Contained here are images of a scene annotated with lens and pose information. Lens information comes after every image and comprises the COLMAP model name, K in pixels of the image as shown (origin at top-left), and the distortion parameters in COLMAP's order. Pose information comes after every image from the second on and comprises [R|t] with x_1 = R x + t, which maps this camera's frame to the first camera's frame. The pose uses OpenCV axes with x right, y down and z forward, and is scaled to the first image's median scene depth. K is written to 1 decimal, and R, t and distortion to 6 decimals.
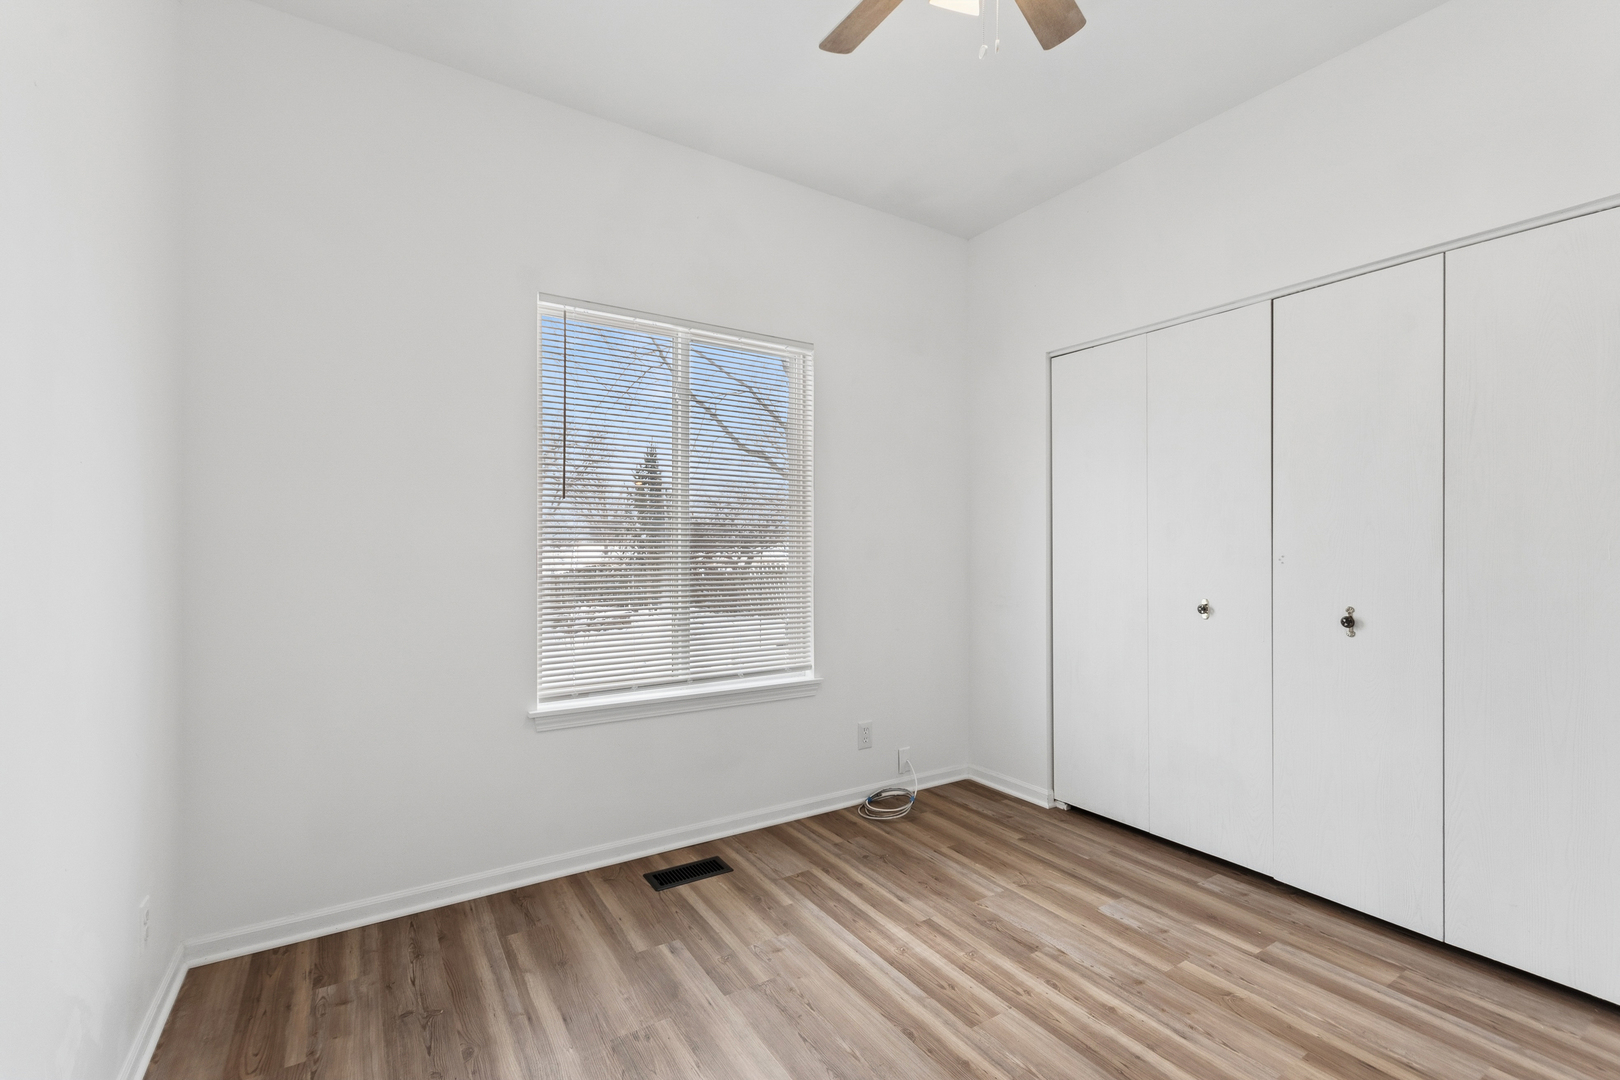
lens RADIAL K [[711.0, 0, 806.9], [0, 711.0, 549.7], [0, 0, 1]] dist [0.003396, 0.000930]
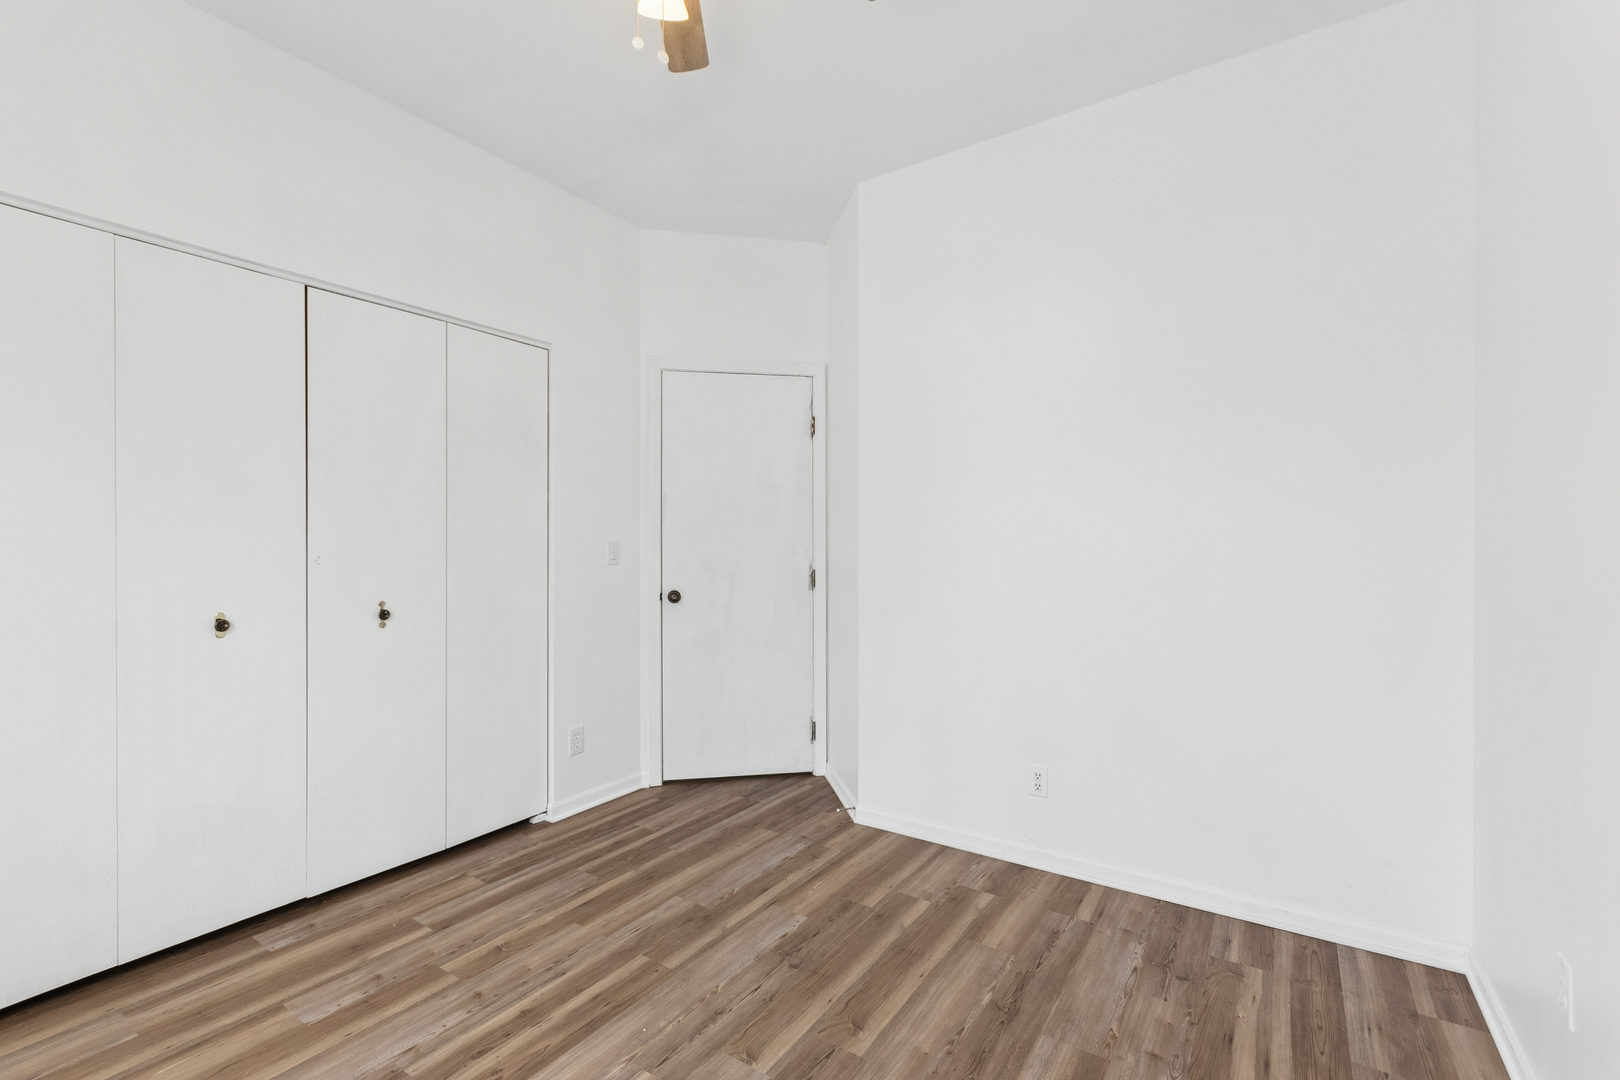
lens RADIAL K [[711.0, 0, 806.9], [0, 711.0, 549.7], [0, 0, 1]] dist [0.003396, 0.000930]
pose [[-0.404843, -0.007356, 0.914357, -0.484547], [0.002971, 0.999952, 0.009359, -0.008156], [-0.914382, 0.006505, -0.404801, 0.786793]]
